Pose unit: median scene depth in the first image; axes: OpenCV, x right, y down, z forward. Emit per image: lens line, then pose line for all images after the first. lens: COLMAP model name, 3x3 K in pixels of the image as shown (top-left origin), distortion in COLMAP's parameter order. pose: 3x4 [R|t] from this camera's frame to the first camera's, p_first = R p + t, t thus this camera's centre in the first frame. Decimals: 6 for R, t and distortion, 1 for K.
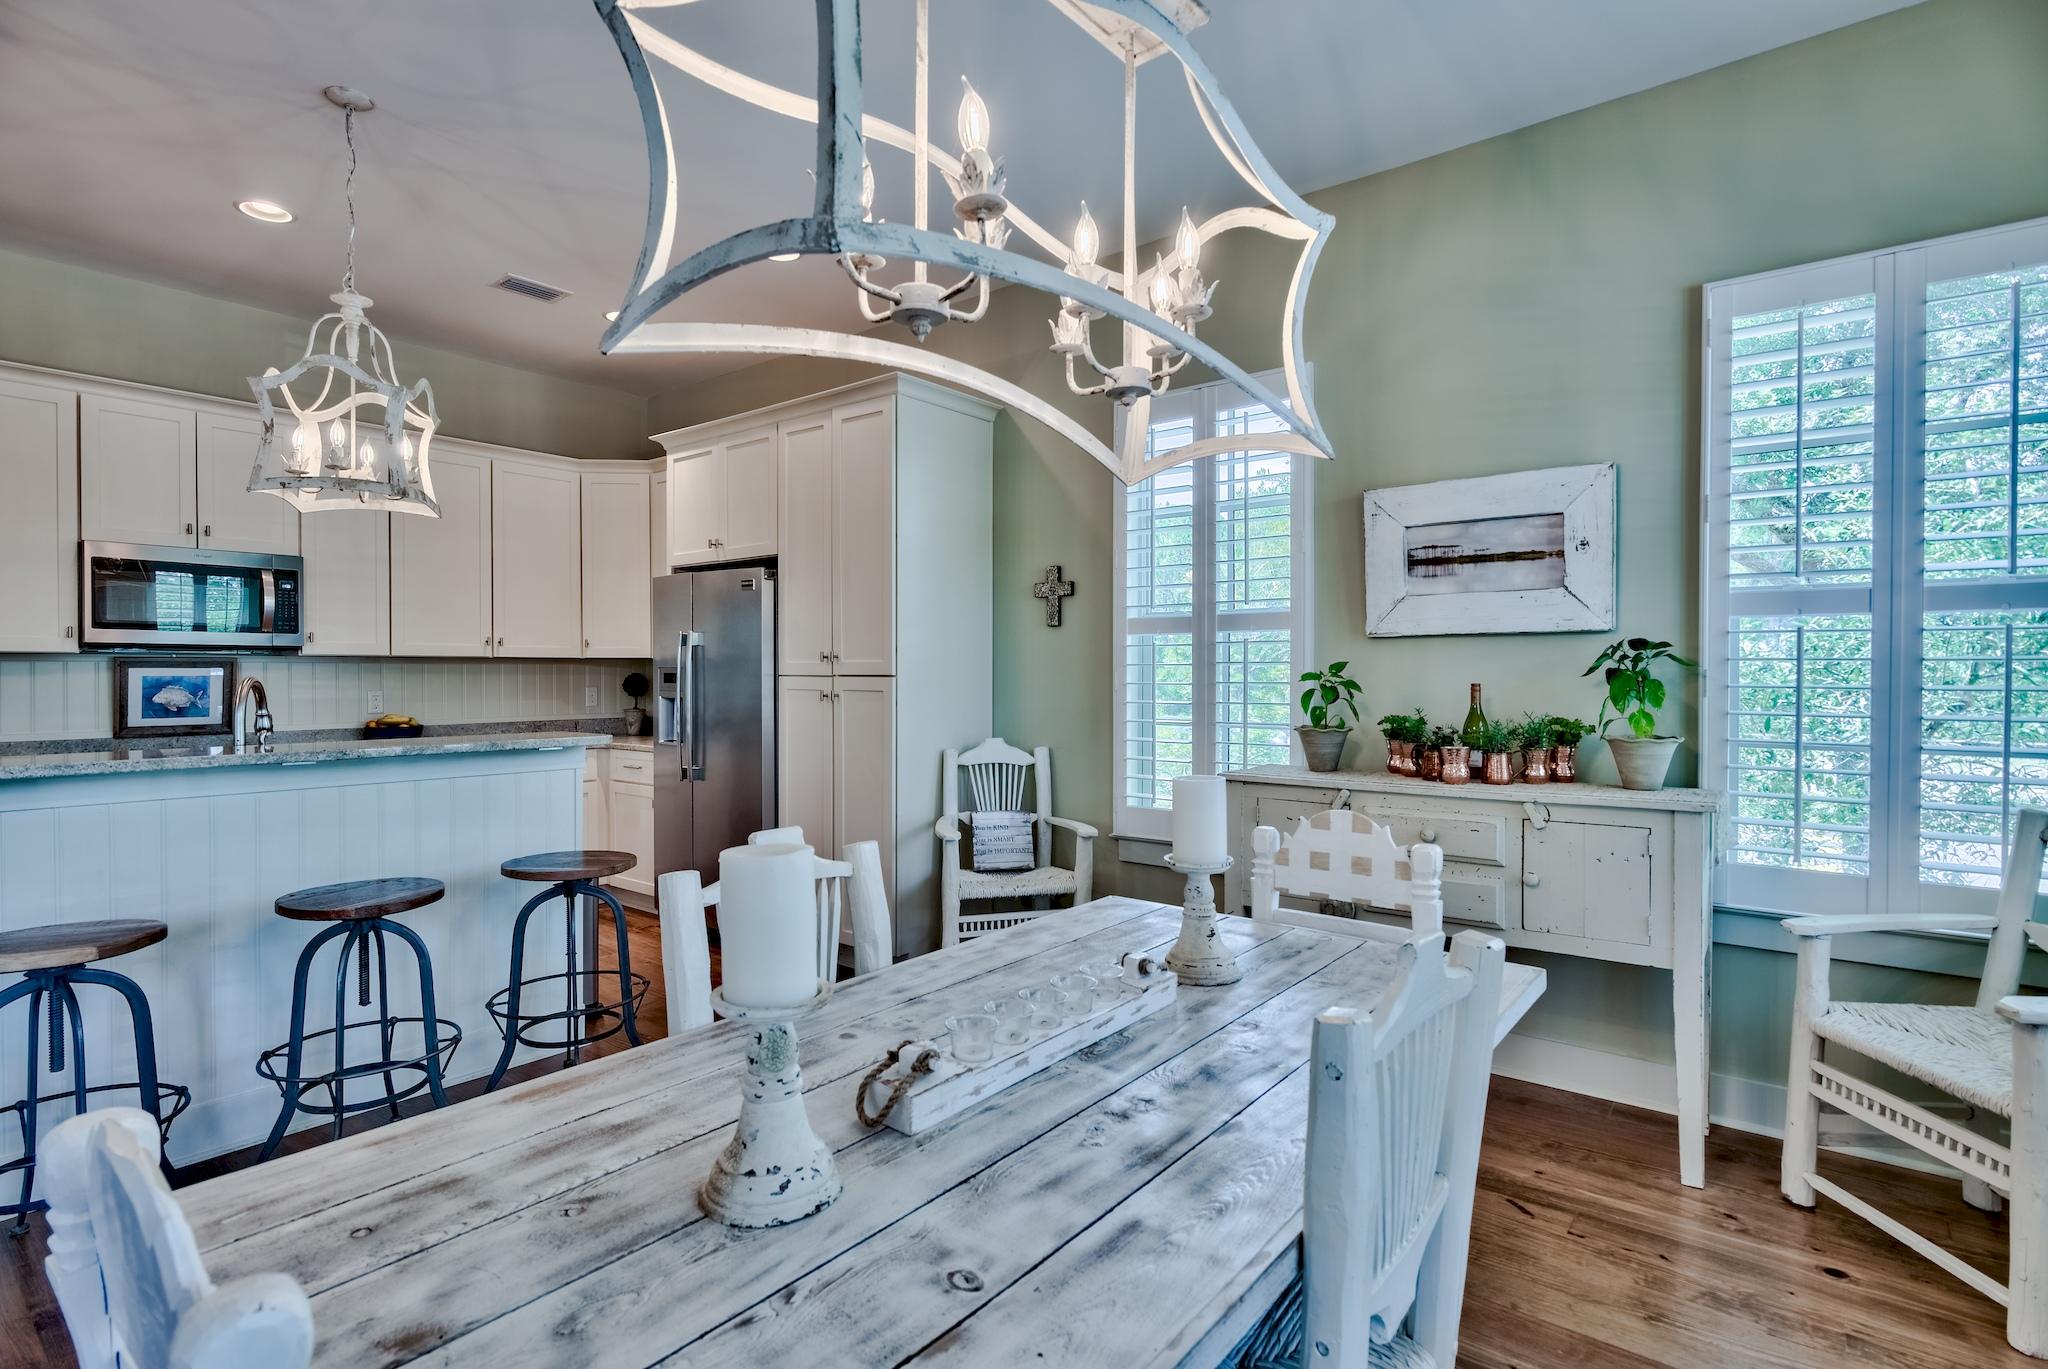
lens RADIAL K [[1013.6, 0, 1029.8], [0, 1013.6, 677.4], [0, 0, 1]] dist [0.001393, -0.001392]
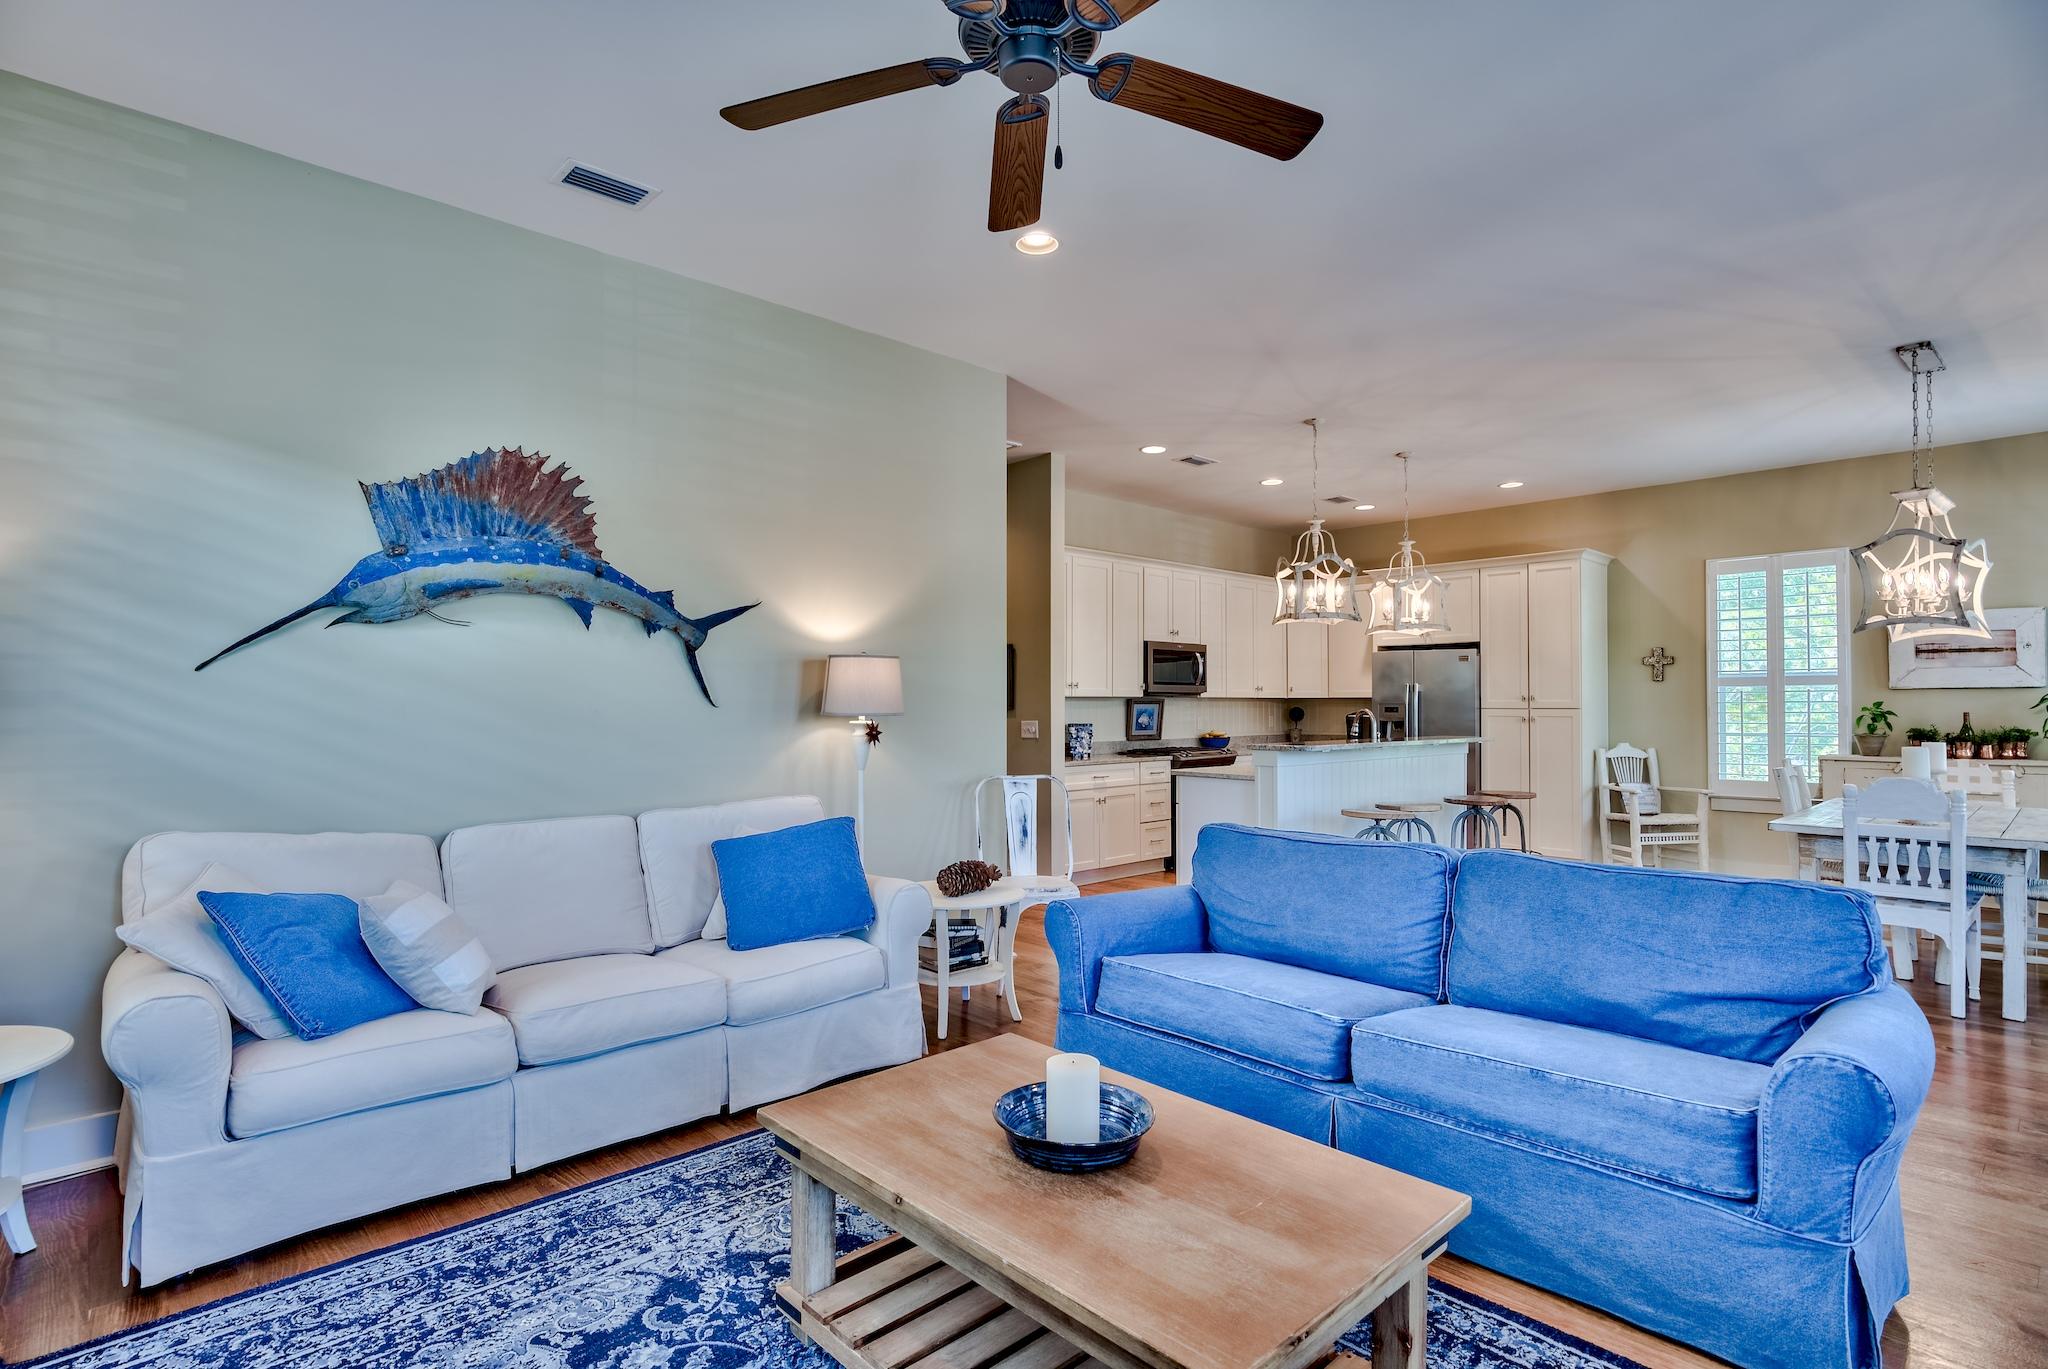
lens RADIAL K [[1013.6, 0, 1018.8], [0, 1013.6, 676.2], [0, 0, 1]] dist [0.001393, -0.001392]
pose [[0.987665, -0.005036, -0.156502, -0.922351], [-0.000347, 0.999410, -0.034349, 0.003618], [0.156583, 0.033980, 0.987080, -1.081987]]
